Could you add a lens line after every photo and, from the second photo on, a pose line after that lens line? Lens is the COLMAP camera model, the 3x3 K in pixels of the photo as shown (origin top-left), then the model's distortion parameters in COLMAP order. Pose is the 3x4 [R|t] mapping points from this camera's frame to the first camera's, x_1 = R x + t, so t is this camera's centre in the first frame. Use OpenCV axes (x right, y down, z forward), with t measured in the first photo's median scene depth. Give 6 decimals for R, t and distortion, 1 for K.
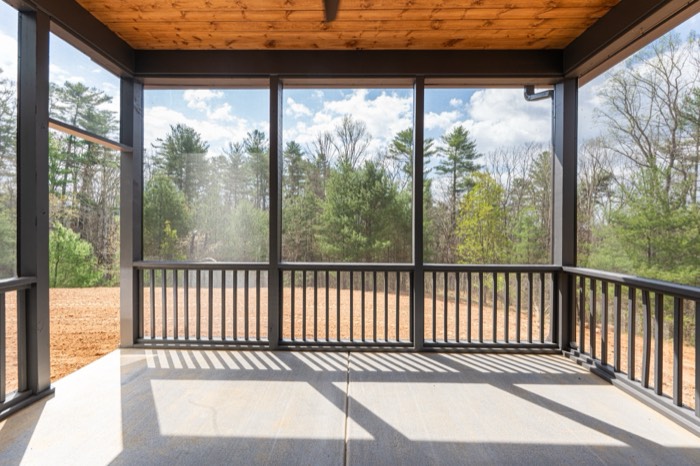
lens RADIAL K [[286.0, 0, 350.6], [0, 286.0, 232.2], [0, 0, 1]] dist [-0.000677, -0.000013]
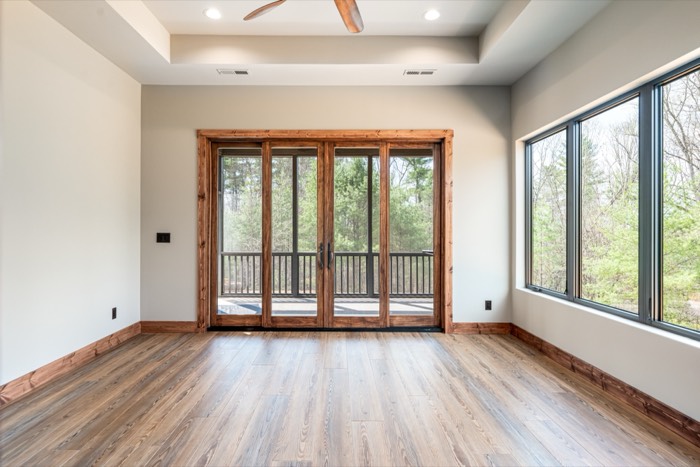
lens RADIAL K [[373.9, 0, 349.2], [0, 373.9, 233.9], [0, 0, 1]] dist [-0.001193, -0.000154]
pose [[0.999349, -0.002607, 0.035976, 0.000773], [0.002798, 0.999982, -0.005259, 0.000494], [-0.035962, 0.005356, 0.999339, -0.173900]]
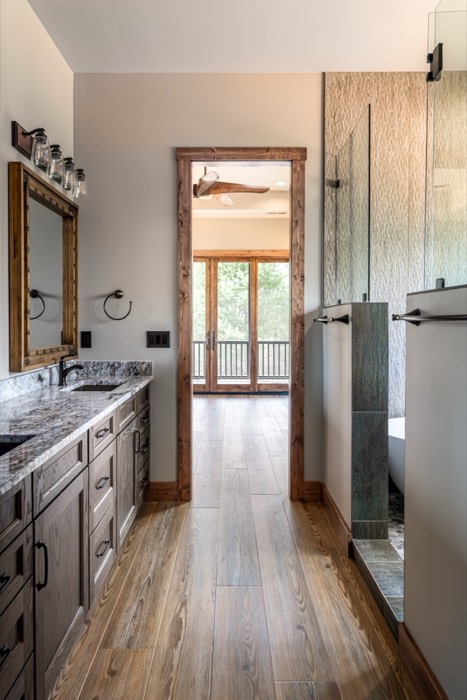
lens RADIAL K [[467.4, 0, 233.1], [0, 467.4, 347.4], [0, 0, 1]] dist [-0.000665, -0.000012]
pose [[0.999922, -0.000375, 0.012478, 0.009775], [-0.000167, 0.999057, 0.043412, 0.001343], [-0.012482, -0.043411, 0.998979, -0.384953]]
